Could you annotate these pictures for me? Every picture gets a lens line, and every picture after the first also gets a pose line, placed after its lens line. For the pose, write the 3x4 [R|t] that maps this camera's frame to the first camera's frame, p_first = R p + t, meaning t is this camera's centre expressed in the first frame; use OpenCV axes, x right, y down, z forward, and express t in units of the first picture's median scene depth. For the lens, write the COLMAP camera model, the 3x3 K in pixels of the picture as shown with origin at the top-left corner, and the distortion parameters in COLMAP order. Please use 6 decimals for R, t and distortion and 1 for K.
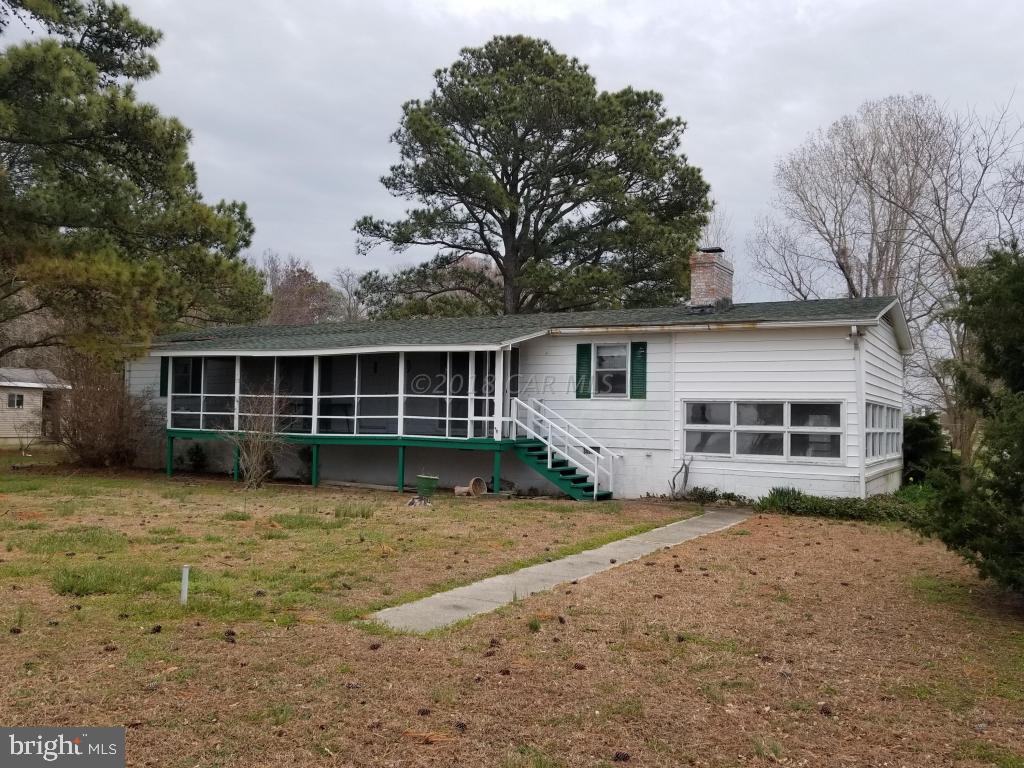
lens RADIAL K [[817.6, 0, 512.0], [0, 817.6, 384.0], [0, 0, 1]] dist [0.210395, 0.000046]
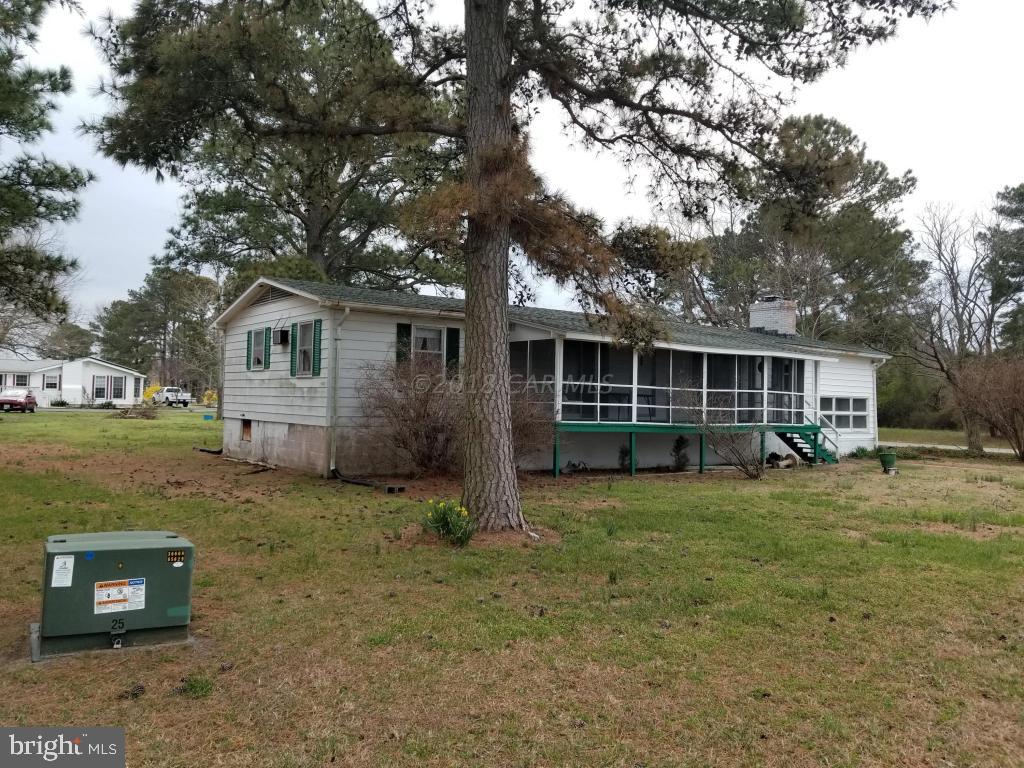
lens RADIAL K [[817.6, 0, 512.0], [0, 817.6, 384.0], [0, 0, 1]] dist [0.210395, 0.000046]
pose [[0.397448, 0.009159, 0.917579, -1.392565], [-0.056149, 0.998319, 0.014356, 0.005901], [-0.915905, -0.057227, 0.397294, 0.828897]]
